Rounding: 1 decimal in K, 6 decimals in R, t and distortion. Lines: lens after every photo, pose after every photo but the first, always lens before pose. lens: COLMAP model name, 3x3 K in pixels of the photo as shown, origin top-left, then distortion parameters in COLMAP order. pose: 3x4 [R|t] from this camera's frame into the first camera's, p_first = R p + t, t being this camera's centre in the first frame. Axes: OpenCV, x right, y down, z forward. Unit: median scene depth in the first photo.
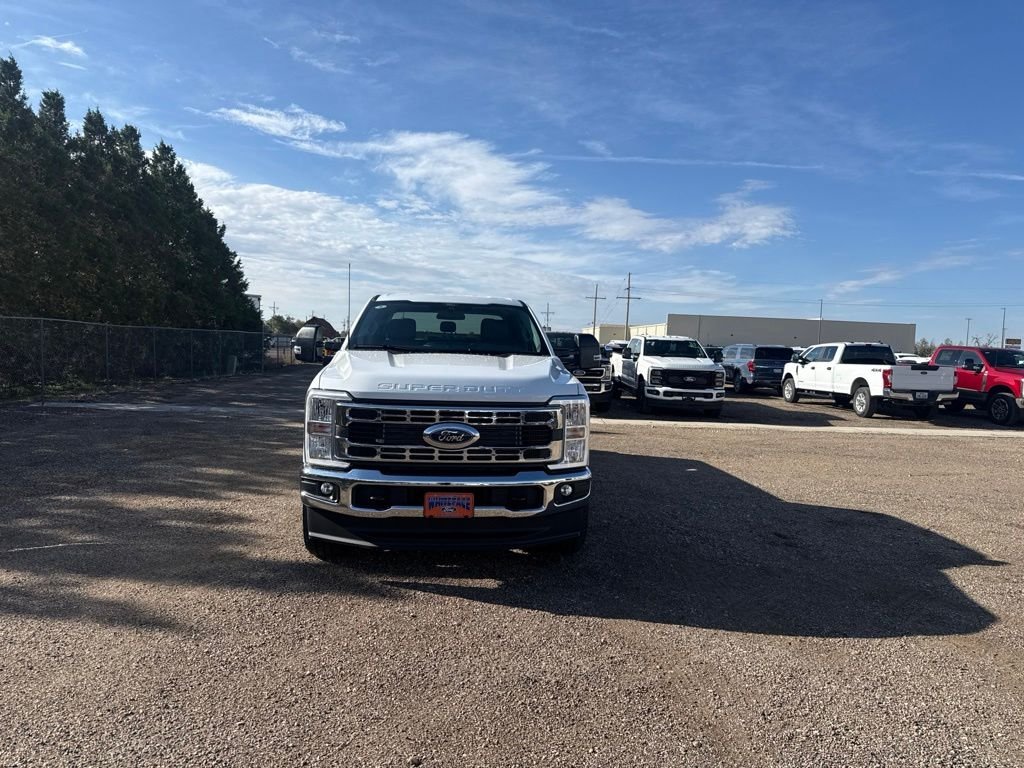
lens RADIAL K [[776.3, 0, 512.0], [0, 776.3, 384.0], [0, 0, 1]] dist [0.013439, -0.008117]
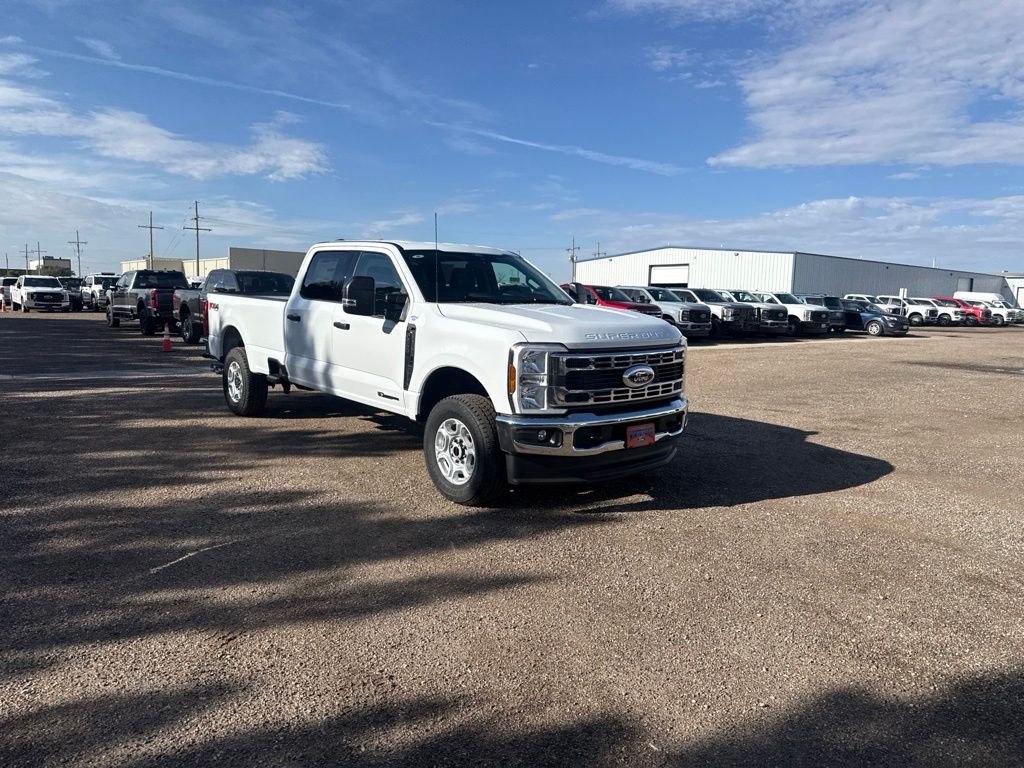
lens RADIAL K [[776.3, 0, 512.0], [0, 776.3, 384.0], [0, 0, 1]] dist [0.013439, -0.008117]
pose [[0.782850, -0.085068, 0.616368, -0.105572], [0.031074, 0.994719, 0.097819, -0.004678], [-0.621434, -0.057425, 0.781359, 0.023281]]
